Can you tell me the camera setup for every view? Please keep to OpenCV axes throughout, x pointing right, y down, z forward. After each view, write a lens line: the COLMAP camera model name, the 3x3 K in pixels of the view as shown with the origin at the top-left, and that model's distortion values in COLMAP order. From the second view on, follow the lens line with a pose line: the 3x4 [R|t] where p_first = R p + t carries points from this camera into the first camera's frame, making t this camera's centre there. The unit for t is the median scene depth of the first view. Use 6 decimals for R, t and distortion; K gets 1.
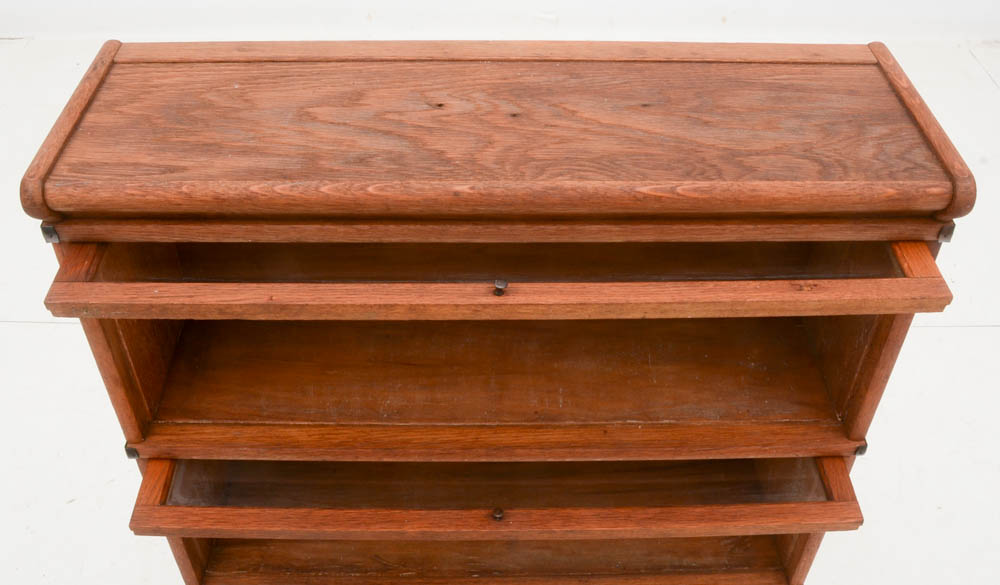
lens RADIAL K [[959.4, 0, 495.4], [0, 959.4, 221.1], [0, 0, 1]] dist [-0.134279, 0.005777]
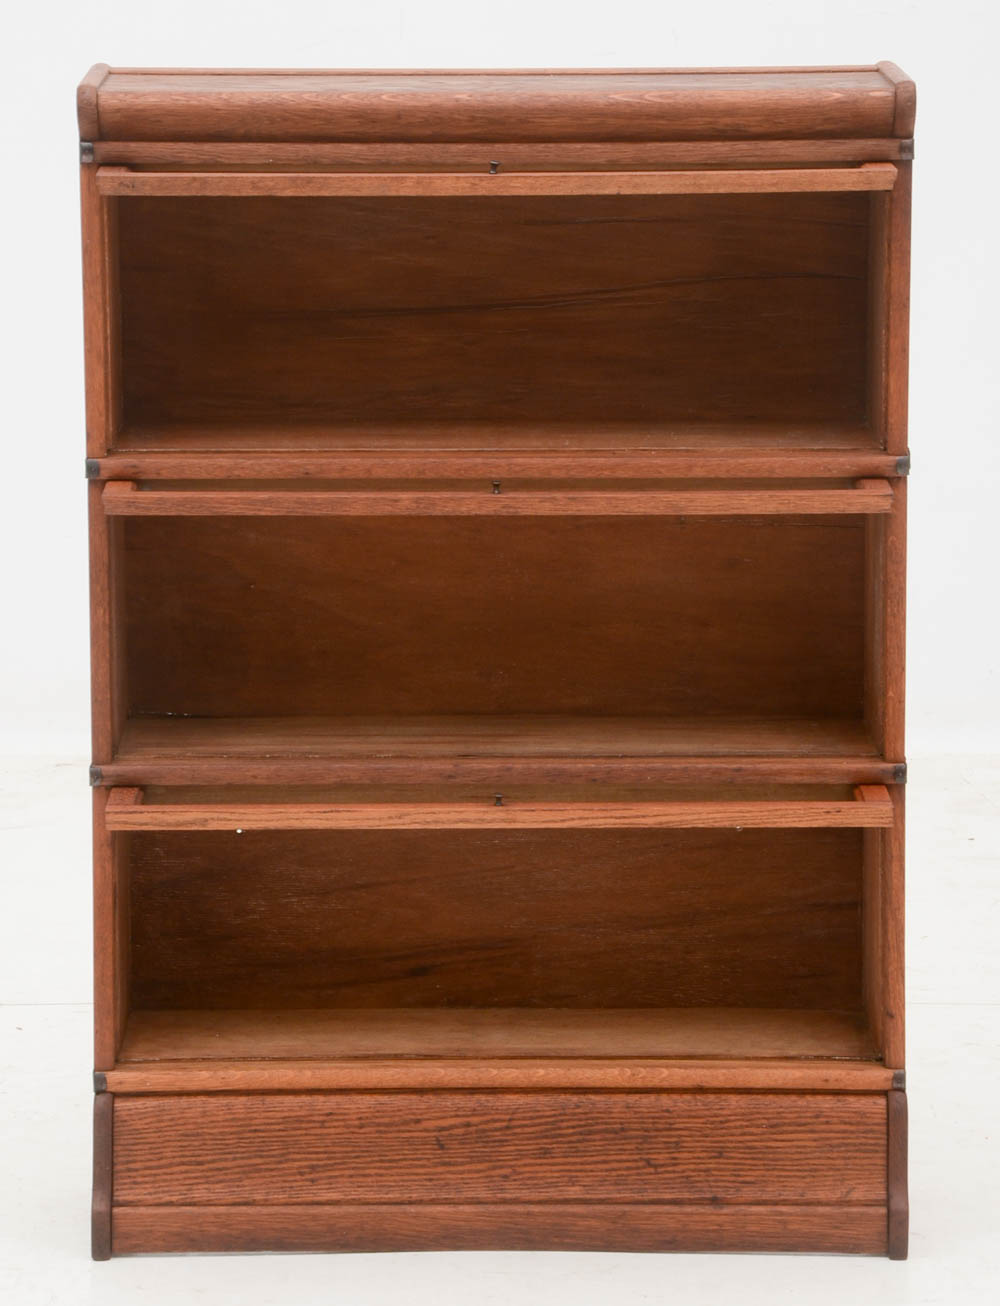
lens RADIAL K [[4975.1, 0, 459.2], [0, 4975.1, 565.4], [0, 0, 1]] dist [0.777452, 1.283895]
pose [[0.999865, -0.009811, -0.013150, 0.035254], [0.002280, 0.876806, -0.480840, 3.216360], [0.016248, 0.480745, 0.876710, -3.864724]]
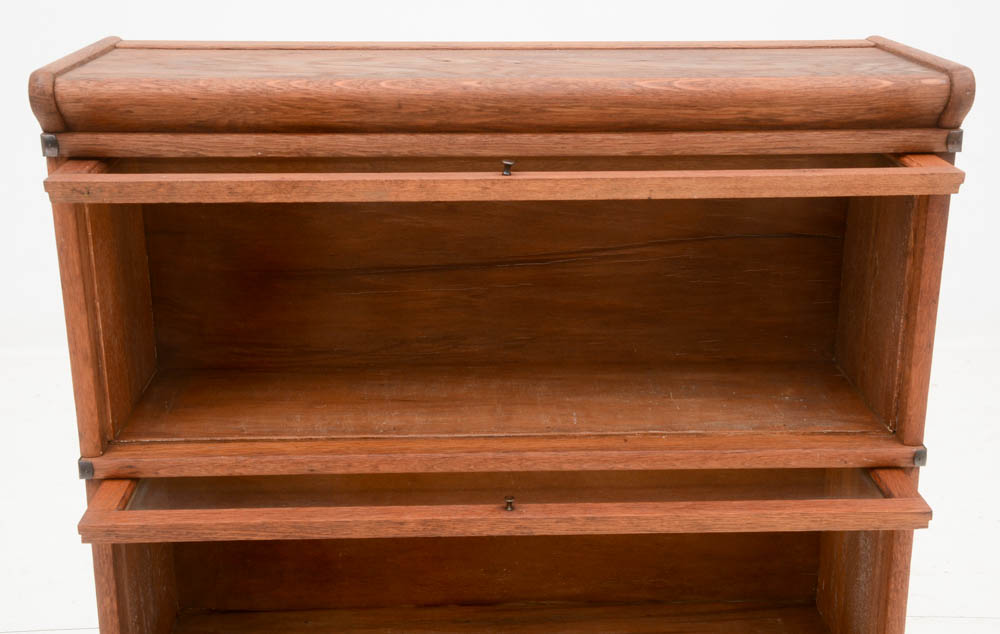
lens RADIAL K [[1257.6, 0, 506.7], [0, 1257.6, 297.3], [0, 0, 1]] dist [0.061559, 0.049579]
pose [[0.999661, -0.014426, 0.021694, -0.025965], [0.021166, 0.935217, -0.353443, 0.633521], [-0.015190, 0.353782, 0.935205, -0.201631]]
